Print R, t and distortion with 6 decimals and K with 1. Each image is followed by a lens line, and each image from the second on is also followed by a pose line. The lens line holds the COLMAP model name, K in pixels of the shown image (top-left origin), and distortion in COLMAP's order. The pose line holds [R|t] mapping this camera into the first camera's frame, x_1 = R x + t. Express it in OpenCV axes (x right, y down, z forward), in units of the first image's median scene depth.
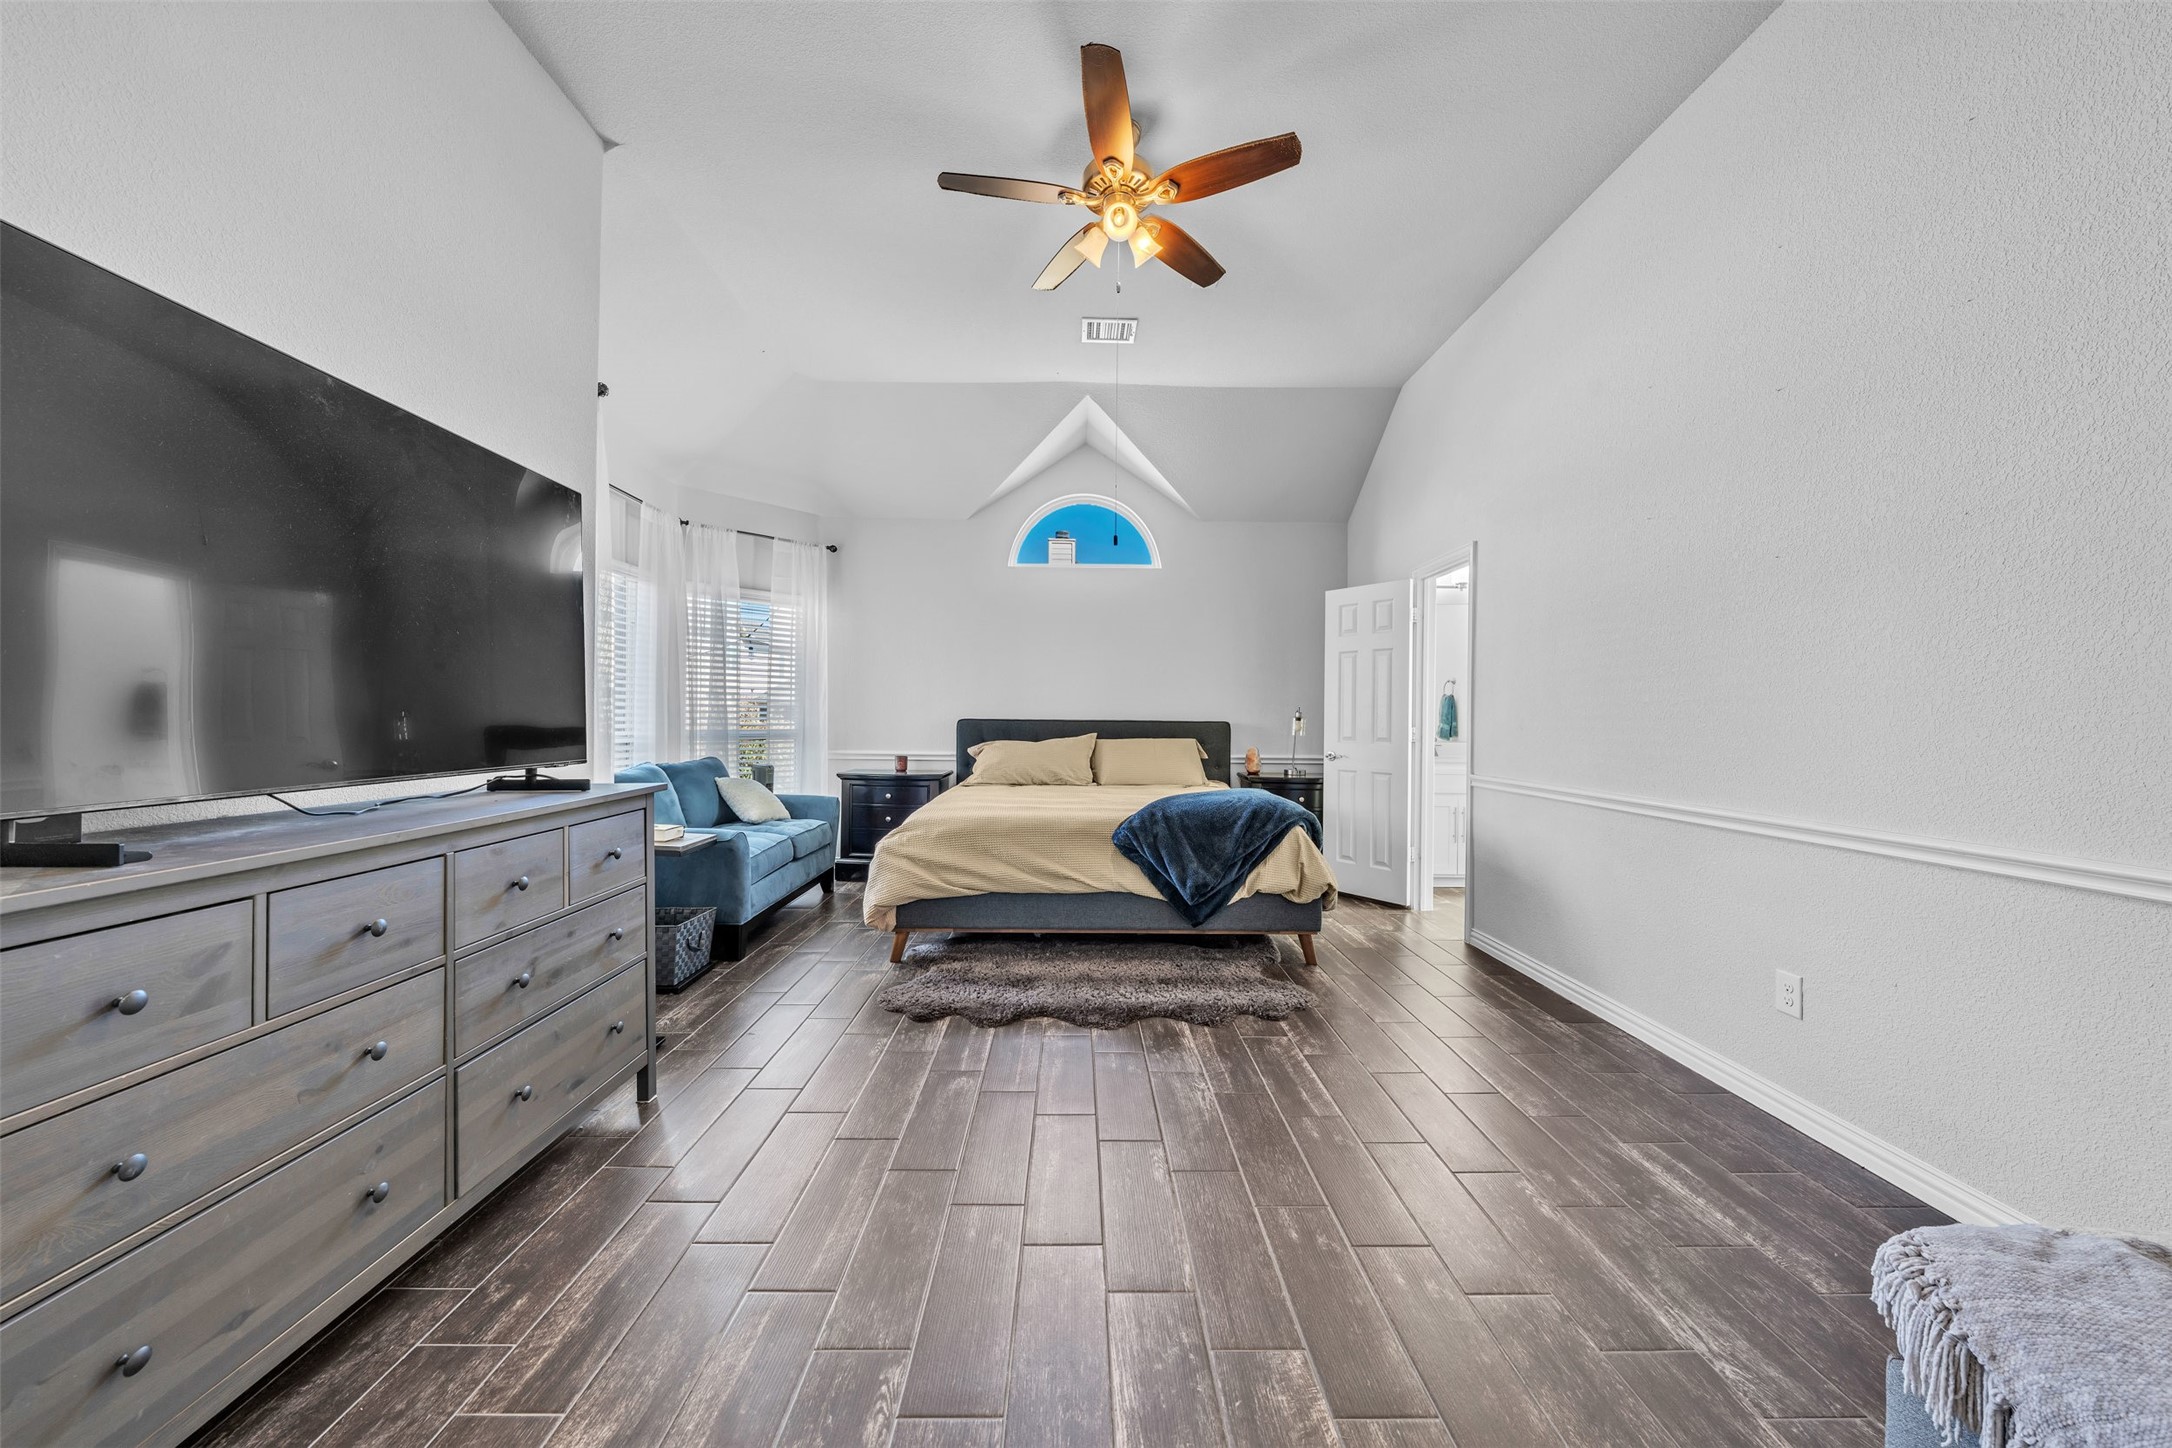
lens RADIAL K [[785.9, 0, 1095.2], [0, 785.9, 719.3], [0, 0, 1]] dist [0.000375, 0.000767]
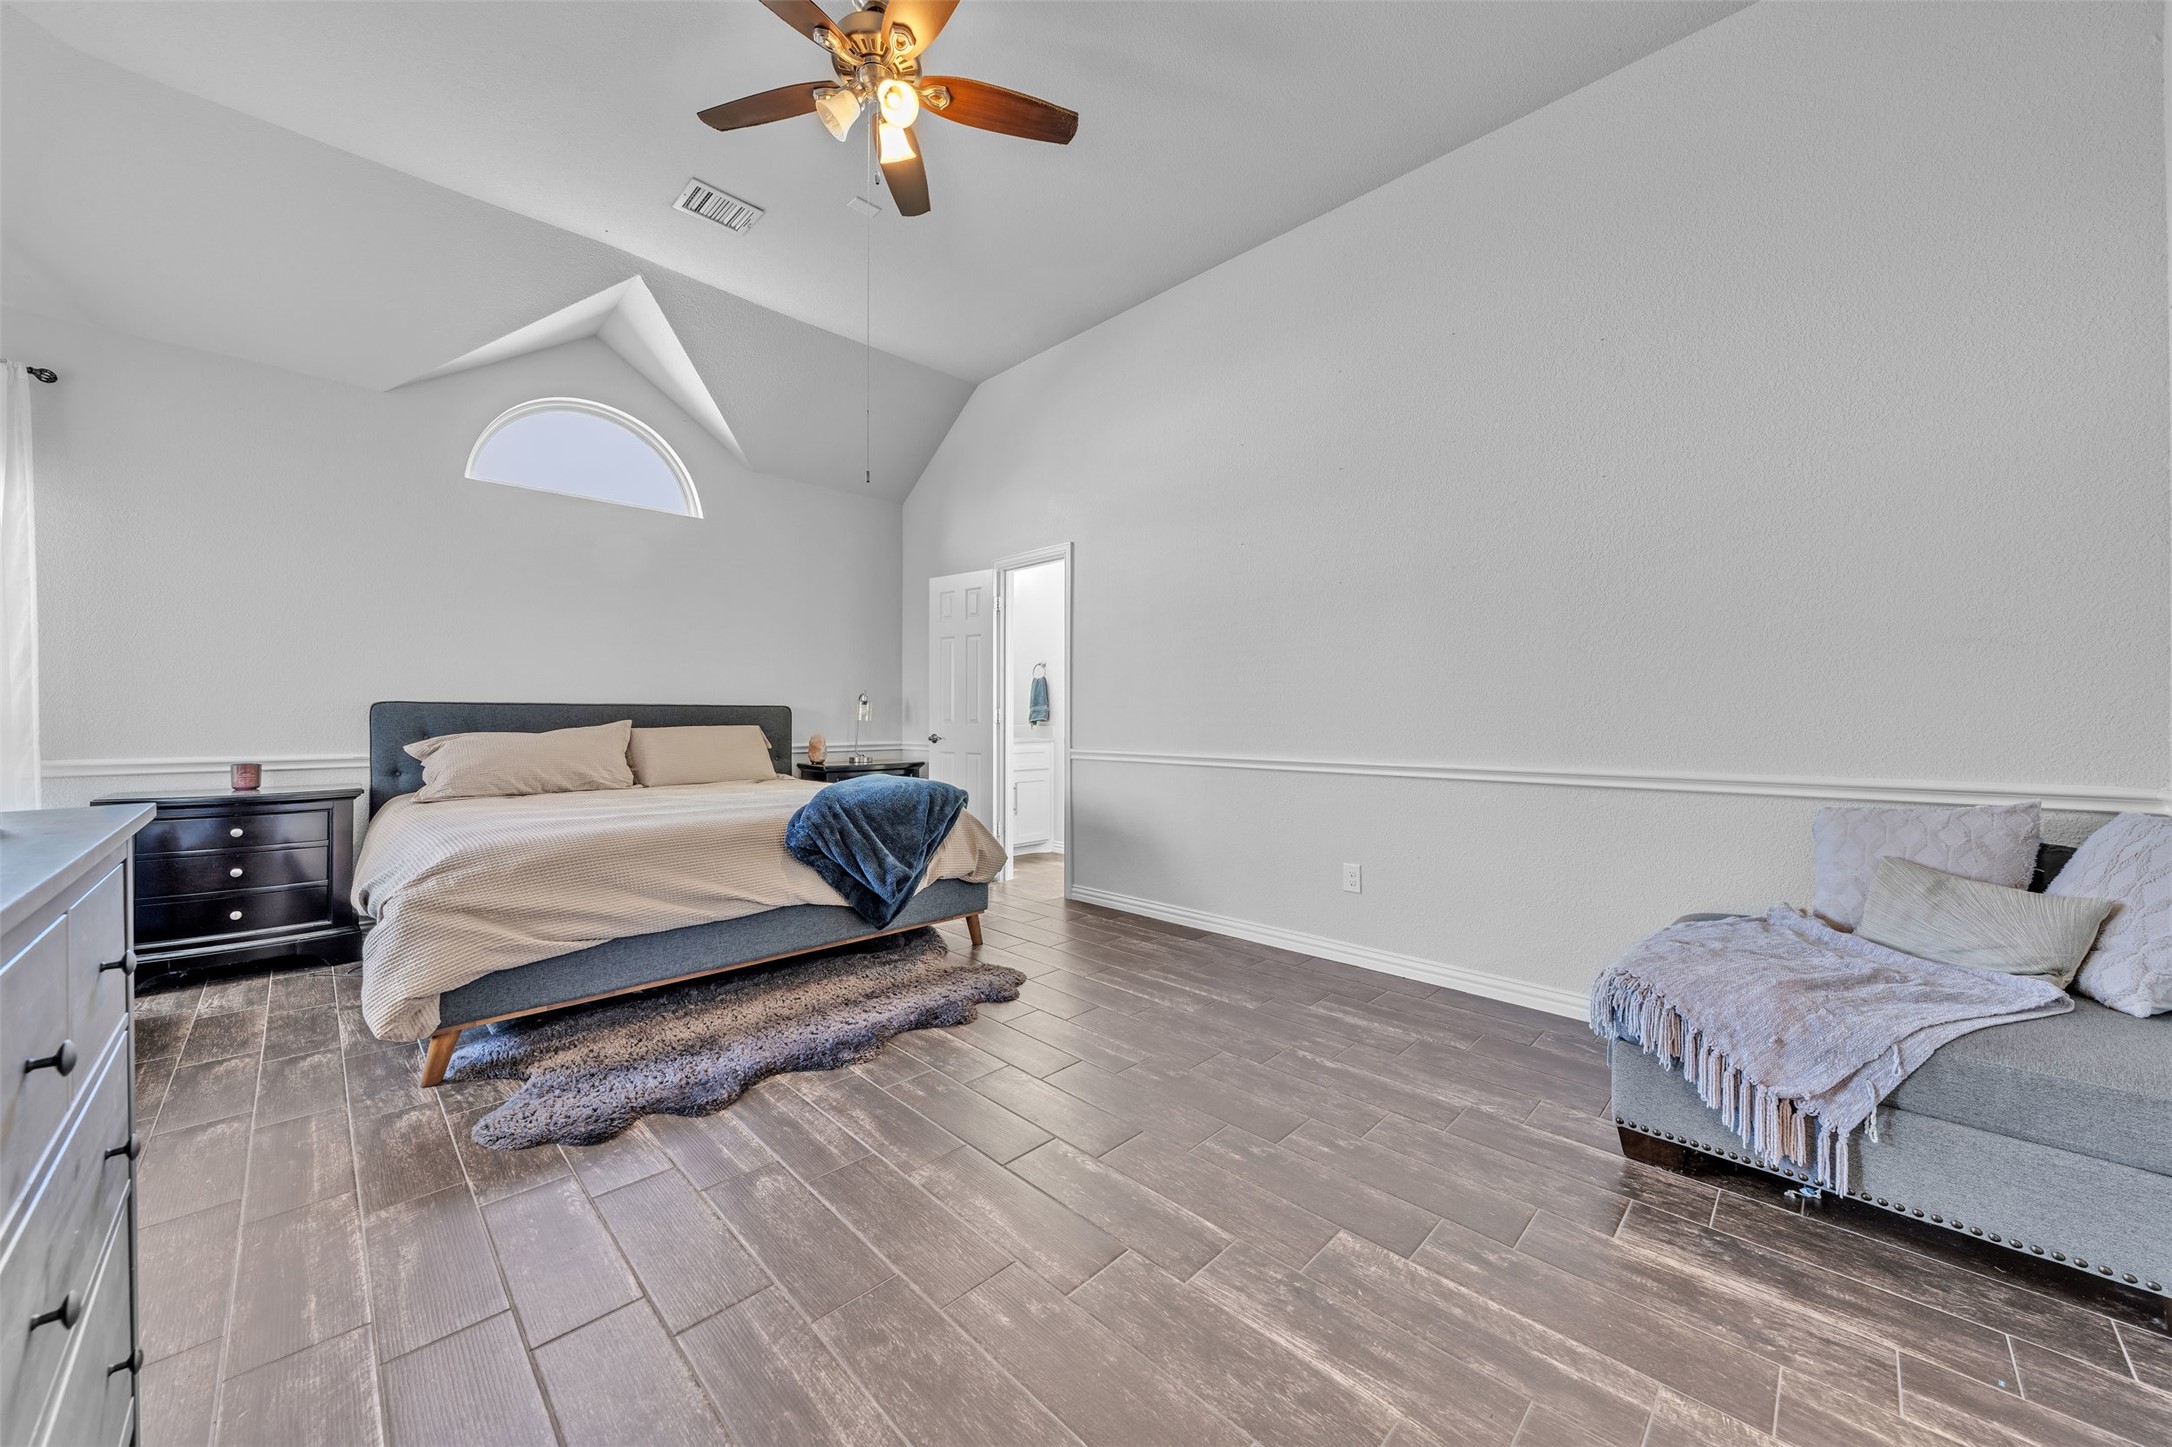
lens RADIAL K [[785.9, 0, 1146.7], [0, 785.9, 710.6], [0, 0, 1]] dist [0.000375, 0.000767]
pose [[0.697573, -0.007098, 0.716478, -0.295001], [0.010136, 0.999949, 0.000038, 0.019912], [-0.716442, 0.007236, 0.697609, 0.161577]]
